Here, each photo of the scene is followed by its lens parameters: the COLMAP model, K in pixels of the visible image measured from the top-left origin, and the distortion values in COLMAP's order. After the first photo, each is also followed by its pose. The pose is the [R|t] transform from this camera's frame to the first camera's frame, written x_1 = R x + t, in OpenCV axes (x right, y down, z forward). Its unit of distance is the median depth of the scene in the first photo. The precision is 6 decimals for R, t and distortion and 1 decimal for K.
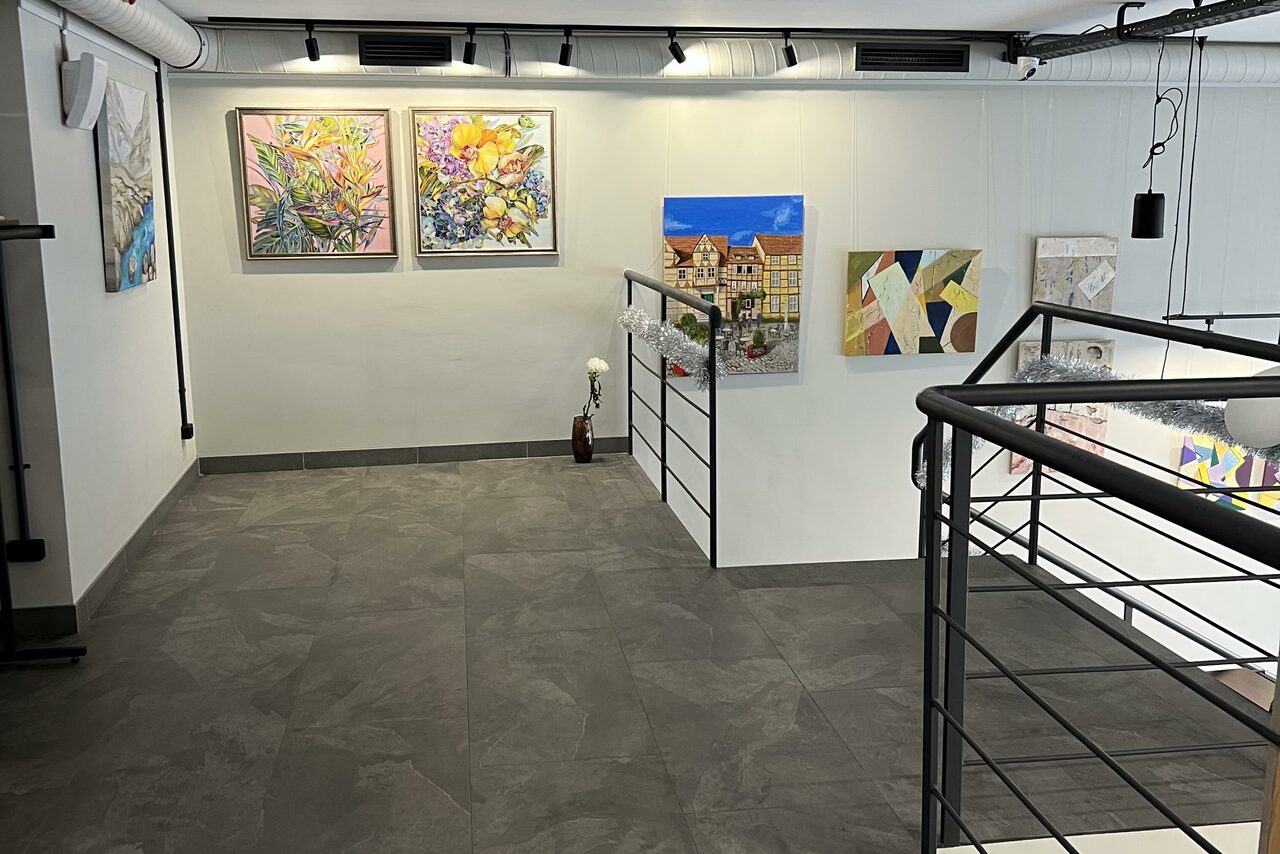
lens RADIAL K [[1262.9, 0, 641.0], [0, 1262.9, 432.6], [0, 0, 1]] dist [0.062536, 0.000000]
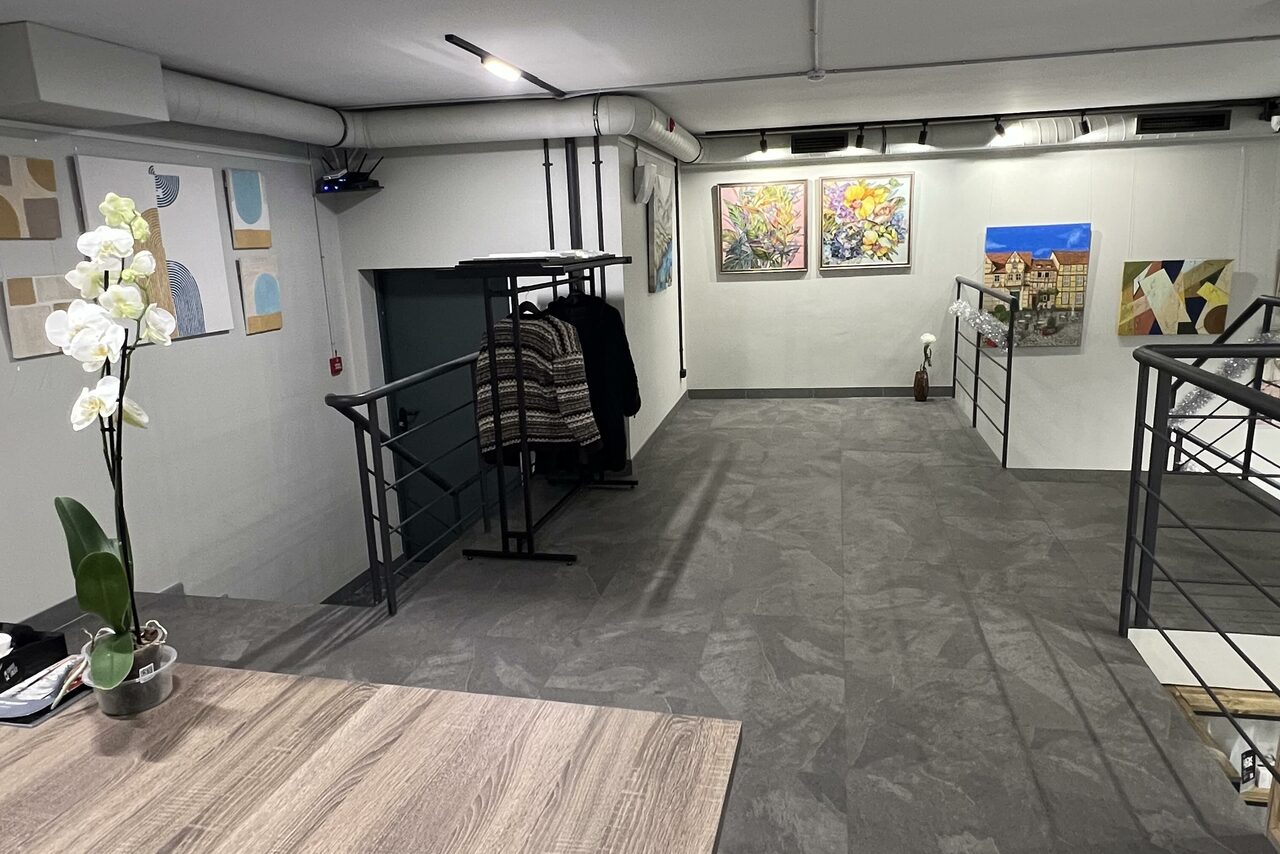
lens RADIAL K [[848.0, 0, 634.9], [0, 848.0, 431.7], [0, 0, 1]] dist [0.004871, -0.016349]
pose [[0.930292, 0.053687, -0.362870, 0.009337], [-0.035408, 0.997755, 0.056845, 0.015931], [0.365107, -0.040034, 0.930104, -0.113745]]
